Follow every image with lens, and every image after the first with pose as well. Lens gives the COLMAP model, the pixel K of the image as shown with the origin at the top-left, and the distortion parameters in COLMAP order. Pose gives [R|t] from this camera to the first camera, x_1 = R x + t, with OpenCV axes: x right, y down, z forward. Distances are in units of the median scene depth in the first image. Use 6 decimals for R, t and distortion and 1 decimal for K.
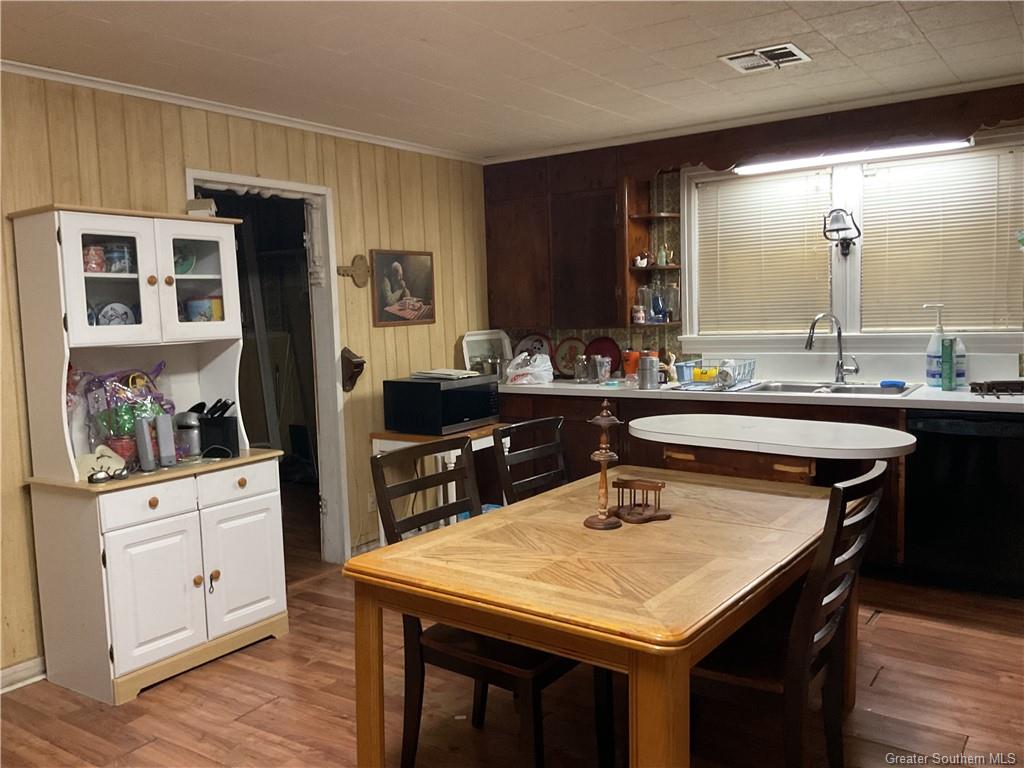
lens RADIAL K [[860.9, 0, 512.0], [0, 860.9, 384.0], [0, 0, 1]] dist [0.124649, -0.251066]
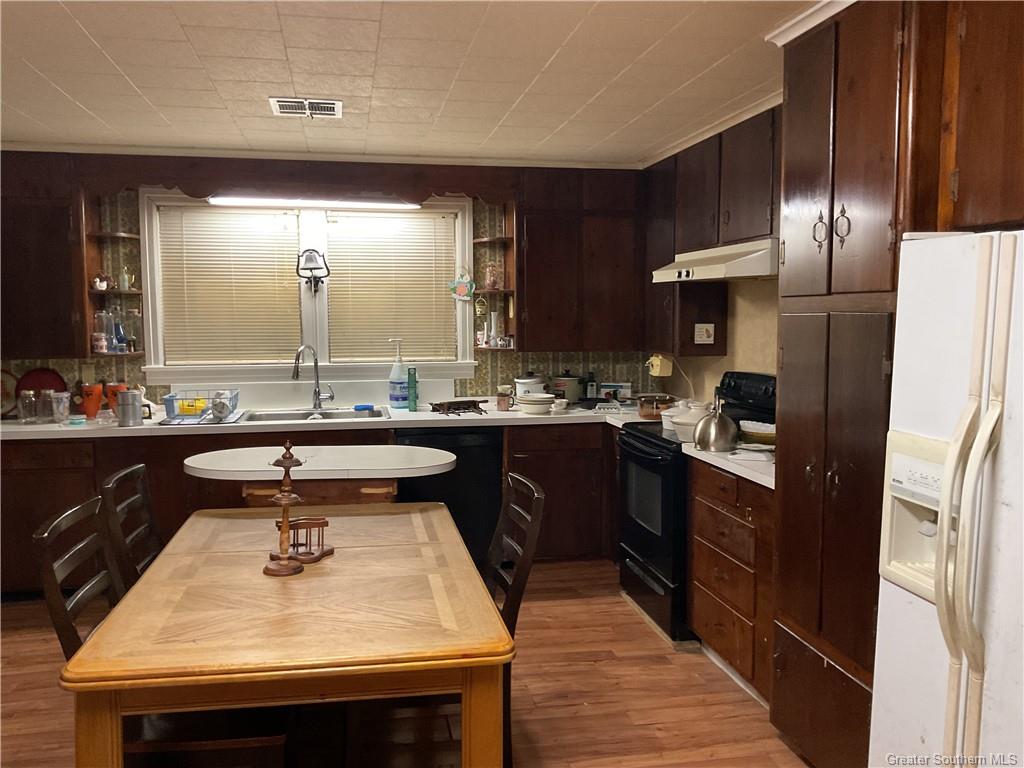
lens RADIAL K [[860.9, 0, 512.0], [0, 860.9, 384.0], [0, 0, 1]] dist [0.124649, -0.251066]
pose [[0.690214, -0.028099, 0.723060, -0.234220], [0.044770, 0.998990, -0.003915, -0.017050], [-0.722219, 0.035073, 0.690774, 0.075803]]
